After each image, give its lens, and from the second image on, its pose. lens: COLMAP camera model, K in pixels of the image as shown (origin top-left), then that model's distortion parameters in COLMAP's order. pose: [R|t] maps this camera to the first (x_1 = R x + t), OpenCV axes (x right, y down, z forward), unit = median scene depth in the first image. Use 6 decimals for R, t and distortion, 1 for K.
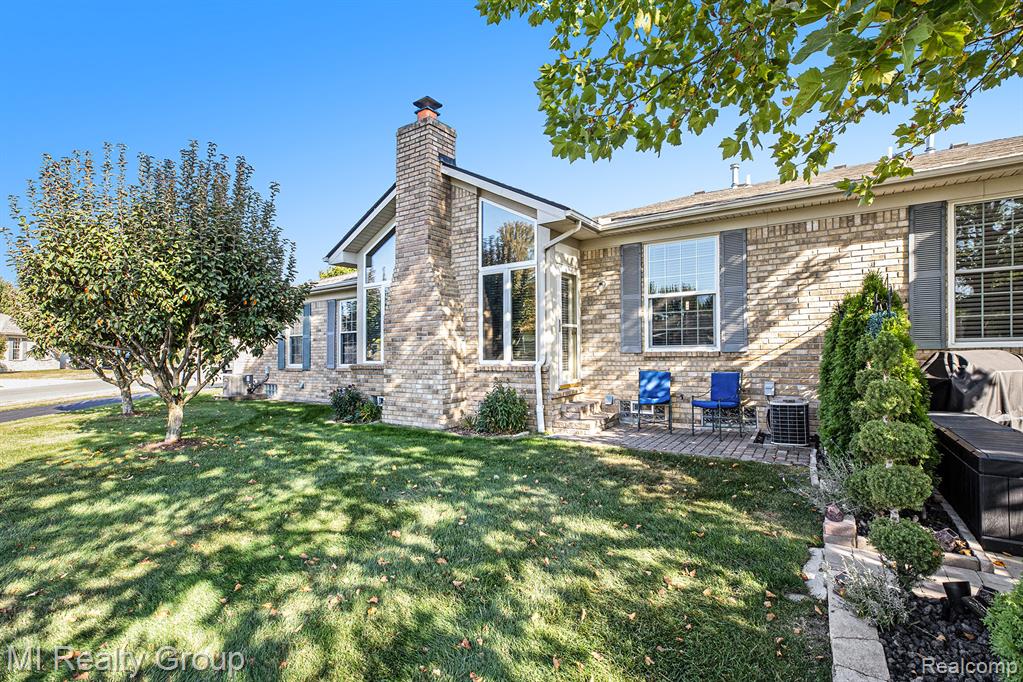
lens RADIAL K [[471.4, 0, 511.5], [0, 471.4, 341.0], [0, 0, 1]] dist [-0.043003, 0.017417]
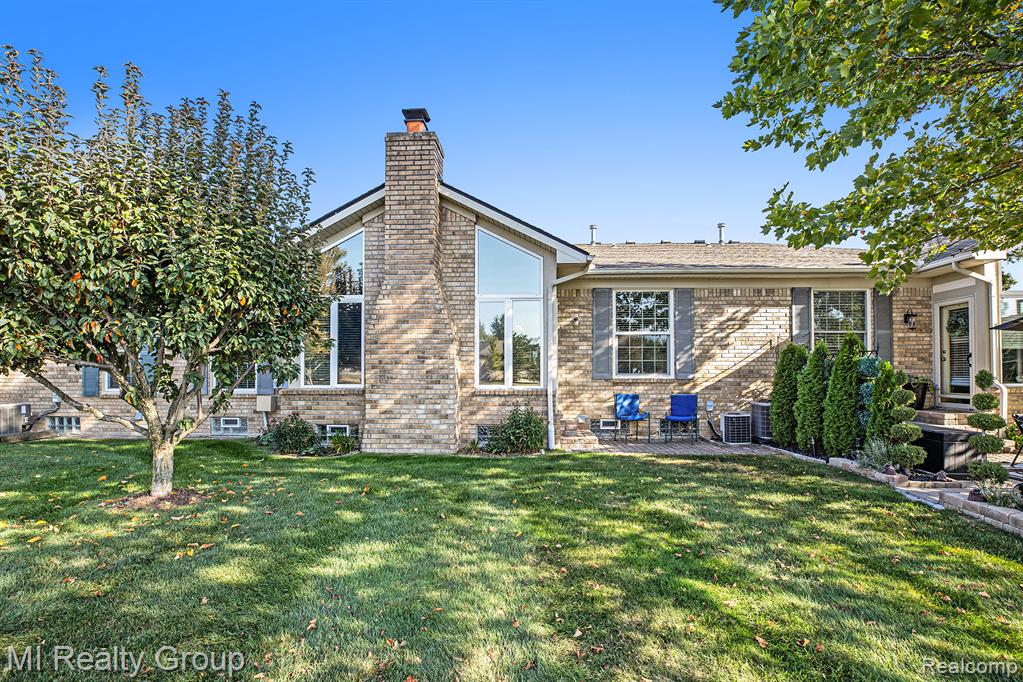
lens RADIAL K [[472.3, 0, 511.6], [0, 472.3, 369.8], [0, 0, 1]] dist [-0.025066, 0.000529]
pose [[0.858167, 0.021304, 0.512929, -0.600393], [-0.022989, 0.999731, -0.003061, 0.011486], [-0.512856, -0.009165, 0.858426, 0.089124]]
